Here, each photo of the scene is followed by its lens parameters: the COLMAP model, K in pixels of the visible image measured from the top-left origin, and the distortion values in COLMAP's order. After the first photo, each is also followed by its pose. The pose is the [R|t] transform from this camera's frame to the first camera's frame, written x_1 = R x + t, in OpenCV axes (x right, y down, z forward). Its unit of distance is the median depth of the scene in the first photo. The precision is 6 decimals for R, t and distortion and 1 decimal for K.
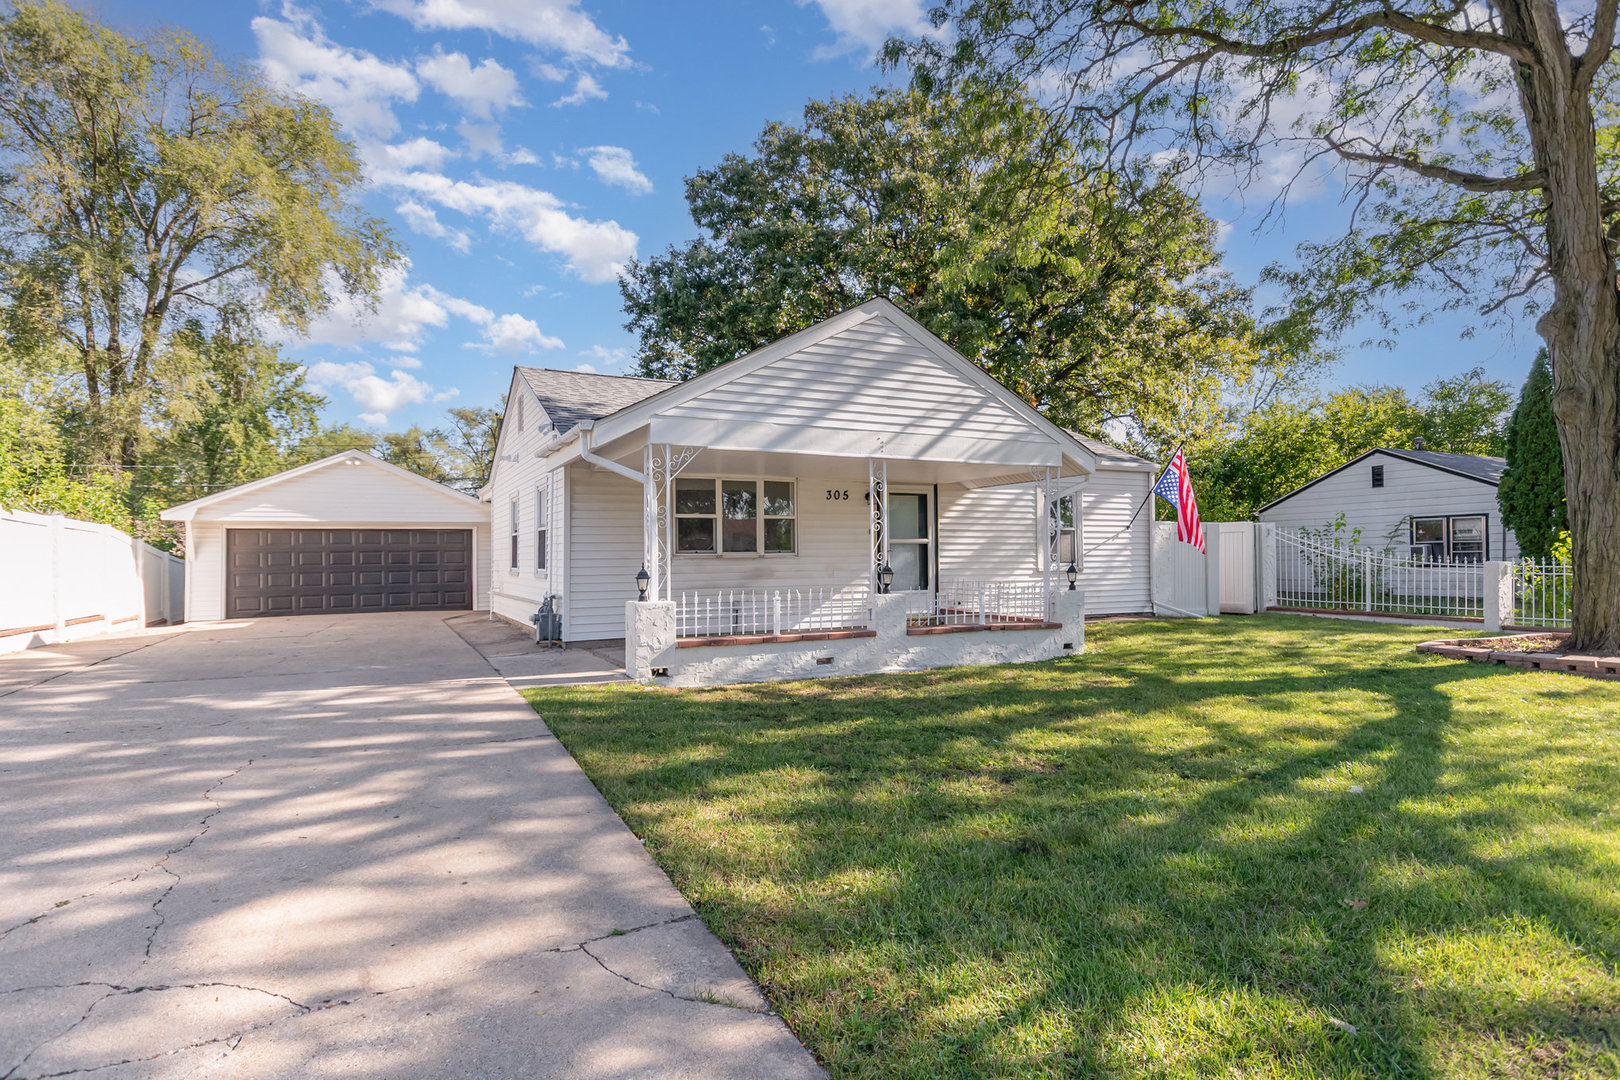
lens RADIAL K [[883.4, 0, 808.4], [0, 883.4, 540.1], [0, 0, 1]] dist [-0.001131, 0.000953]
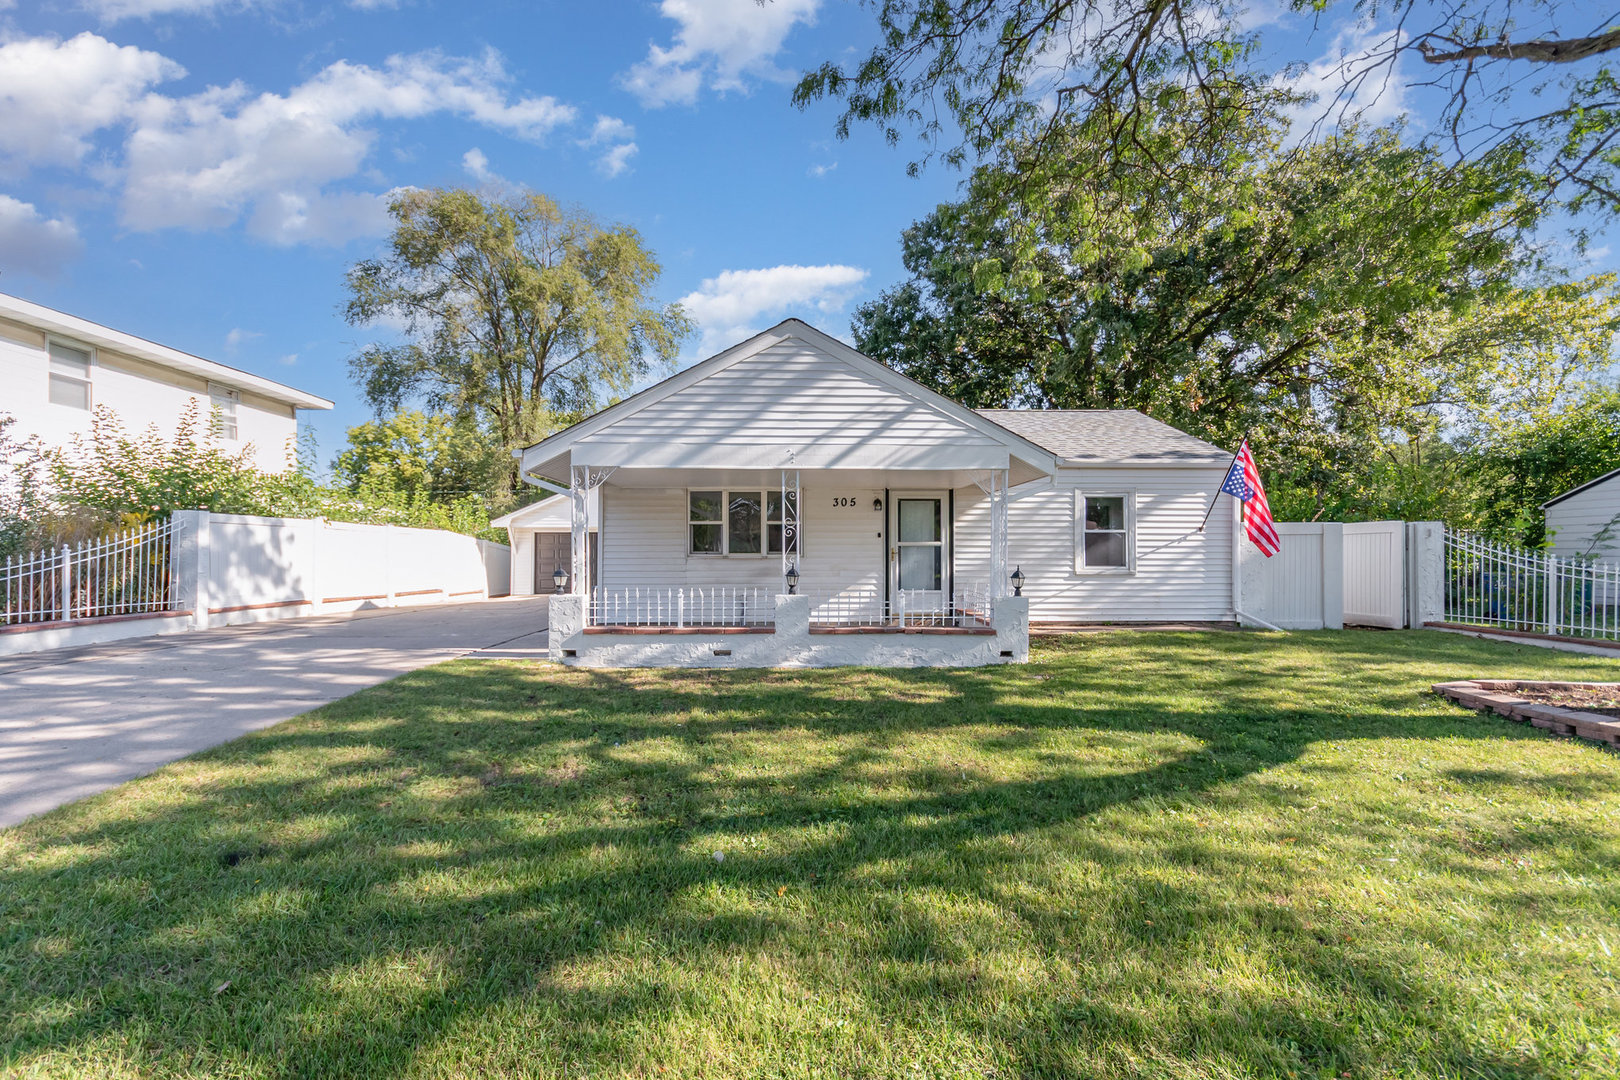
lens RADIAL K [[724.6, 0, 810.5], [0, 724.6, 545.6], [0, 0, 1]] dist [0.001158, -0.000090]
pose [[0.902060, 0.004847, -0.431584, 0.412562], [0.000516, 0.999924, 0.012309, -0.008329], [0.431611, -0.011326, 0.901989, 0.177108]]
